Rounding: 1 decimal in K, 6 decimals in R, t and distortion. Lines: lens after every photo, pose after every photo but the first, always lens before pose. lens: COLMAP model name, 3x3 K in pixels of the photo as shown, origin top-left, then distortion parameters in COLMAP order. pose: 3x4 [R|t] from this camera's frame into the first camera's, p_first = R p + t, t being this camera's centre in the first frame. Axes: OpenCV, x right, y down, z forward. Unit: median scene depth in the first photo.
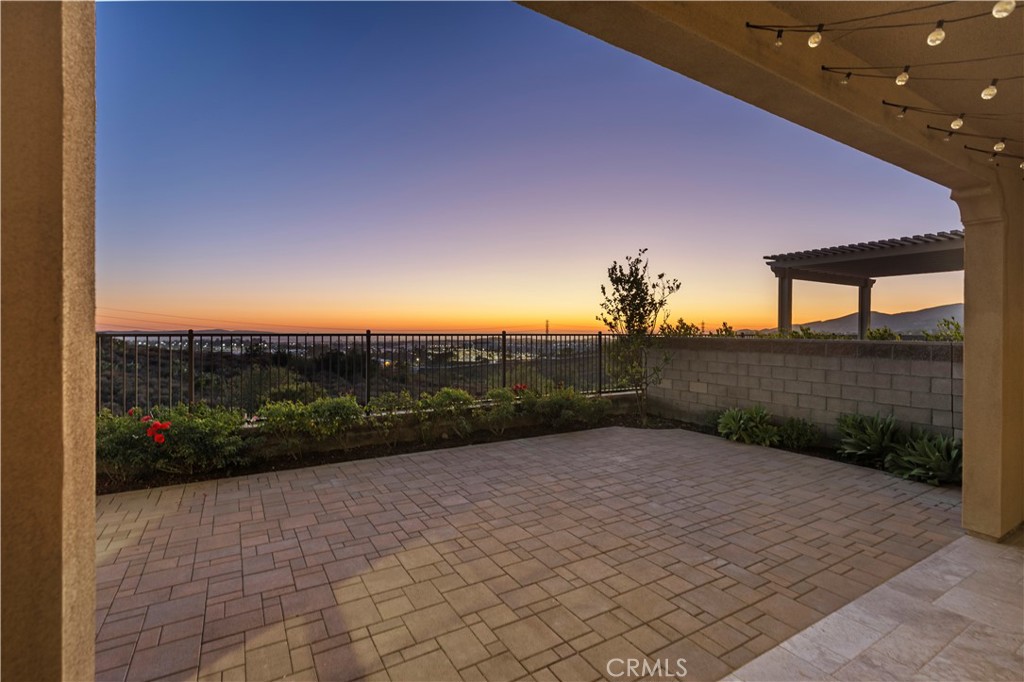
lens RADIAL K [[473.5, 0, 512.0], [0, 473.5, 341.0], [0, 0, 1]] dist [0.001940, -0.000064]
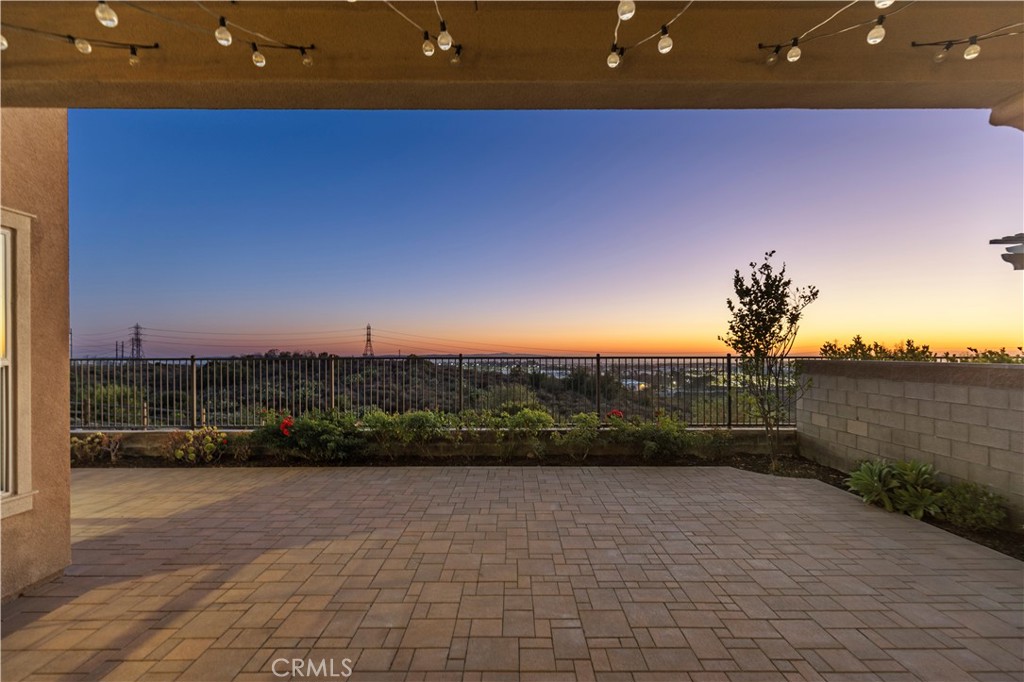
lens RADIAL K [[469.4, 0, 516.2], [0, 469.4, 362.5], [0, 0, 1]] dist [0.001452, 0.000514]
pose [[0.857805, 0.003889, -0.513960, 0.520337], [-0.005164, 0.999986, -0.001053, -0.002366], [0.513949, 0.003557, 0.857813, 0.145191]]
